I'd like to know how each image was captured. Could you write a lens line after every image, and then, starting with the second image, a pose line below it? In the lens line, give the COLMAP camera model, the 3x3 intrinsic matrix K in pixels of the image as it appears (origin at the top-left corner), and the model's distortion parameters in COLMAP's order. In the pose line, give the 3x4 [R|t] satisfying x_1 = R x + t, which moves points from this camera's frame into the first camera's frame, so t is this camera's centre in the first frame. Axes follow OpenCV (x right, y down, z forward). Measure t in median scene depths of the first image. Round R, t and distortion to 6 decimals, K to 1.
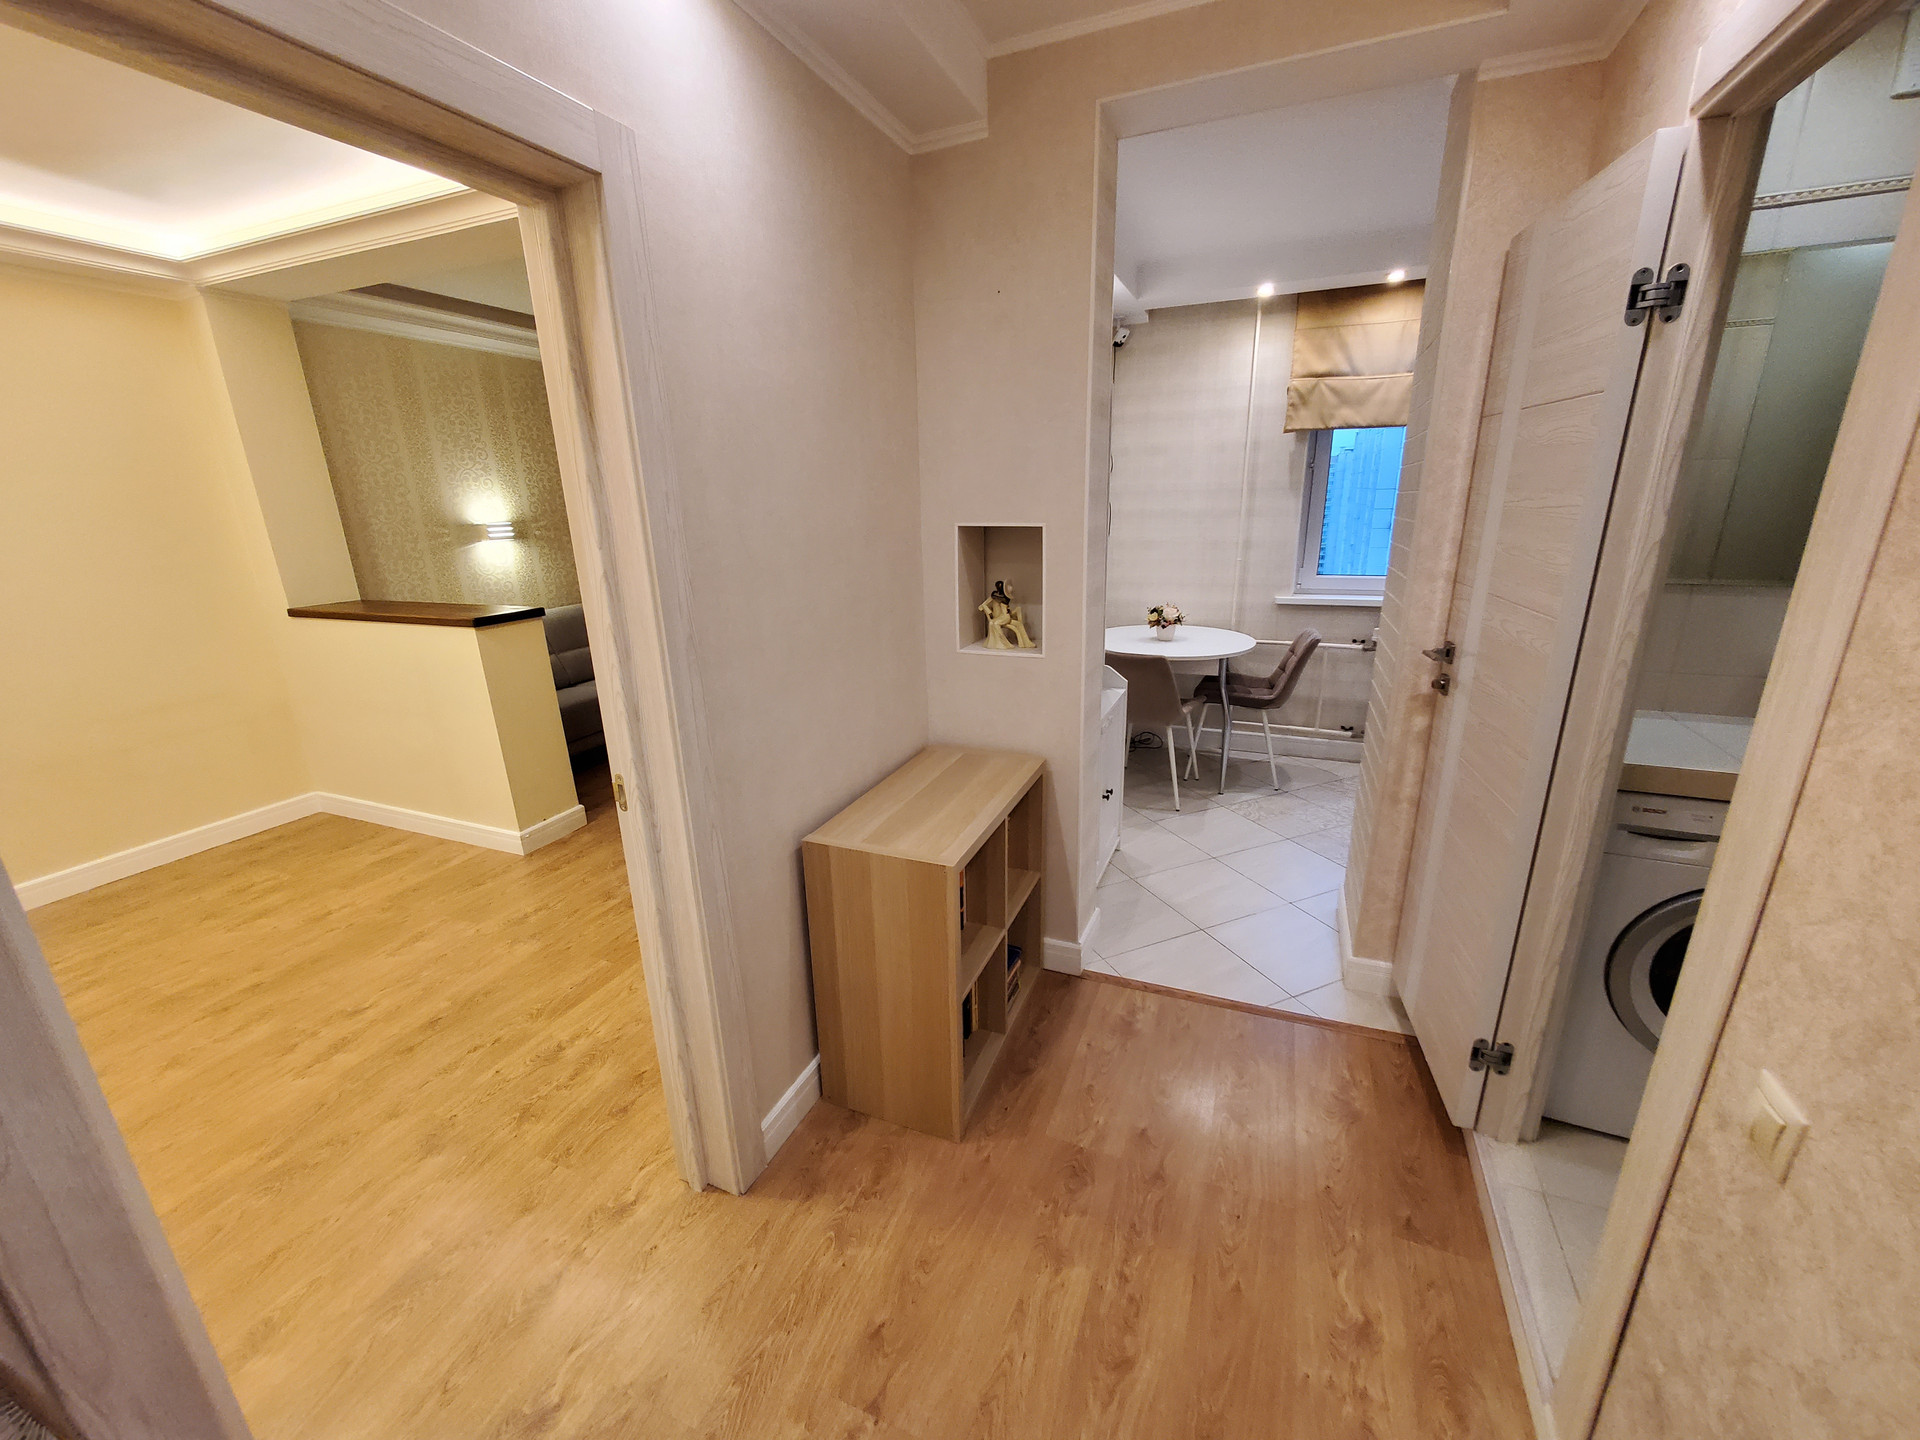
lens RADIAL K [[762.0, 0, 959.5], [0, 762.0, 720.2], [0, 0, 1]] dist [0.001735, -0.001508]
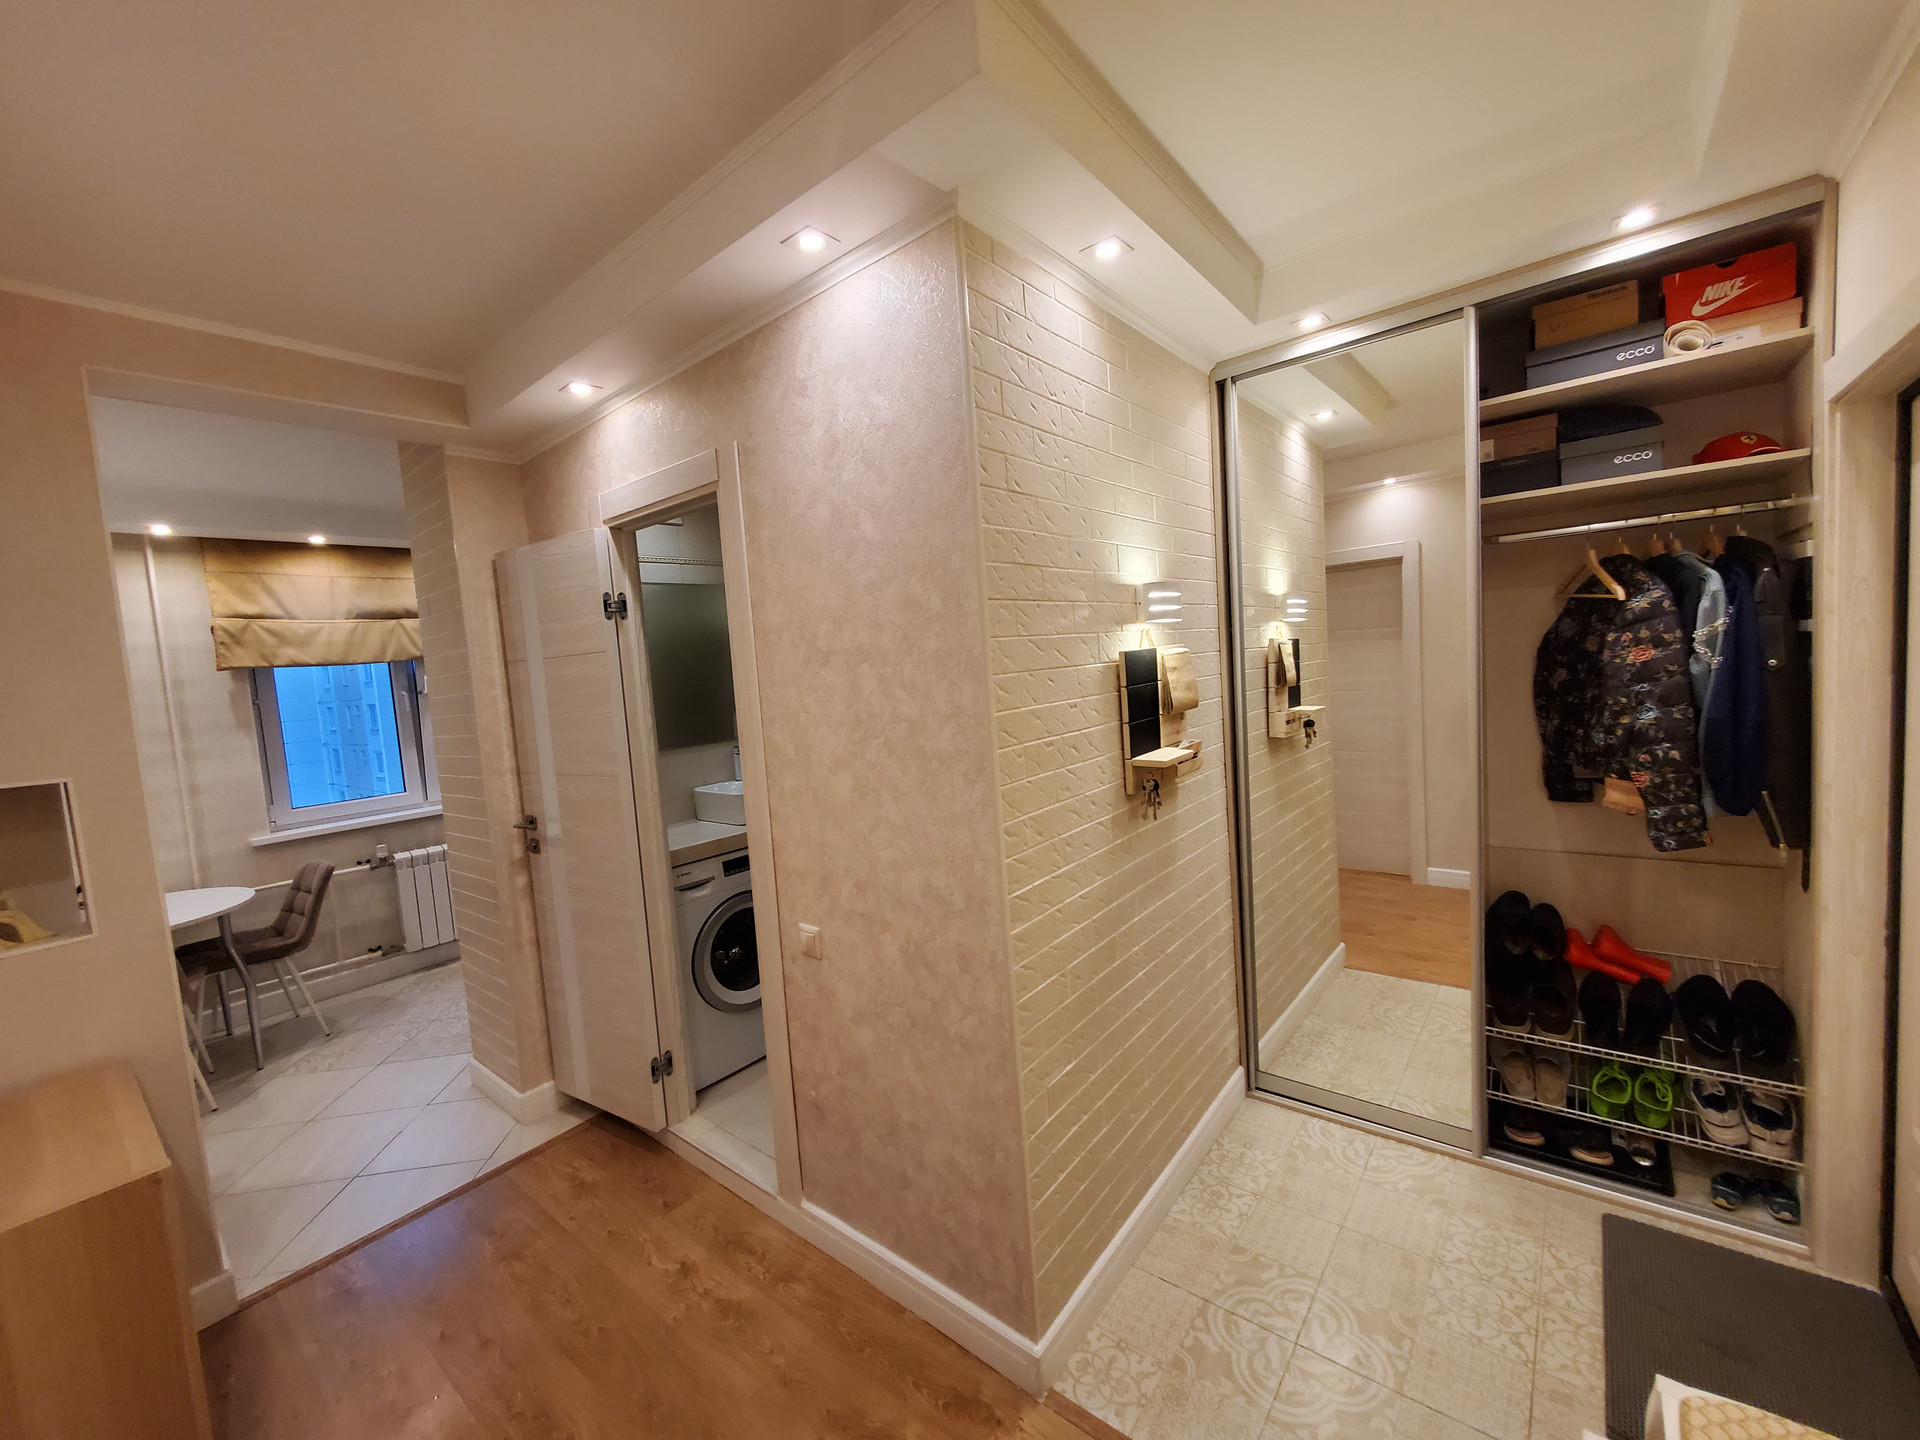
lens RADIAL K [[762.0, 0, 958.2], [0, 762.0, 721.3], [0, 0, 1]] dist [0.001735, -0.001508]
pose [[0.284958, -0.069925, 0.955986, -0.360602], [0.338529, 0.940407, -0.032122, 0.036073], [-0.896770, 0.332783, 0.291648, -0.123761]]
